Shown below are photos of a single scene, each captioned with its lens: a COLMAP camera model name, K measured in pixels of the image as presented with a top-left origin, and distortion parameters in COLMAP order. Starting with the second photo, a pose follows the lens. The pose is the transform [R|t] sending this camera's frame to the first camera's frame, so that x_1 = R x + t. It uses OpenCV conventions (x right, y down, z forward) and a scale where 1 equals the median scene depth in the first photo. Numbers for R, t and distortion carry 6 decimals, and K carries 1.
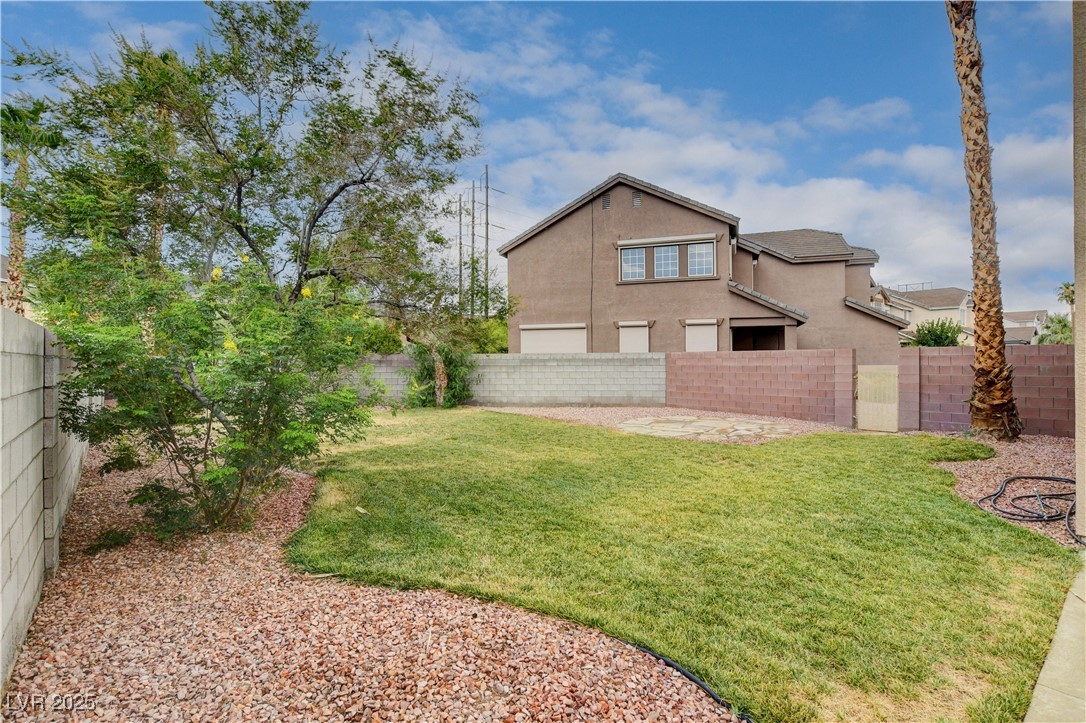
lens RADIAL K [[533.5, 0, 544.8], [0, 533.5, 360.7], [0, 0, 1]] dist [-0.018331, -0.001783]
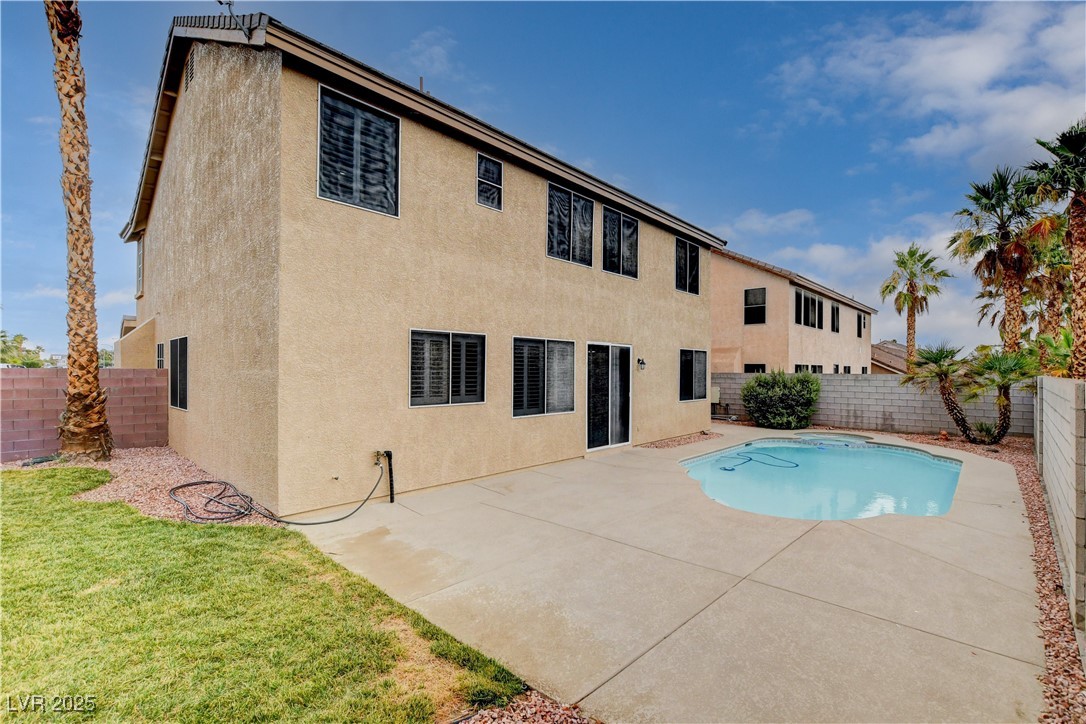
lens RADIAL K [[480.6, 0, 547.7], [0, 480.6, 368.5], [0, 0, 1]] dist [-0.020898, 0.001431]
pose [[-0.124330, 0.004938, 0.992229, -0.179496], [-0.007343, 0.999956, -0.005897, -0.033698], [-0.992214, -0.008019, -0.124288, 0.219469]]
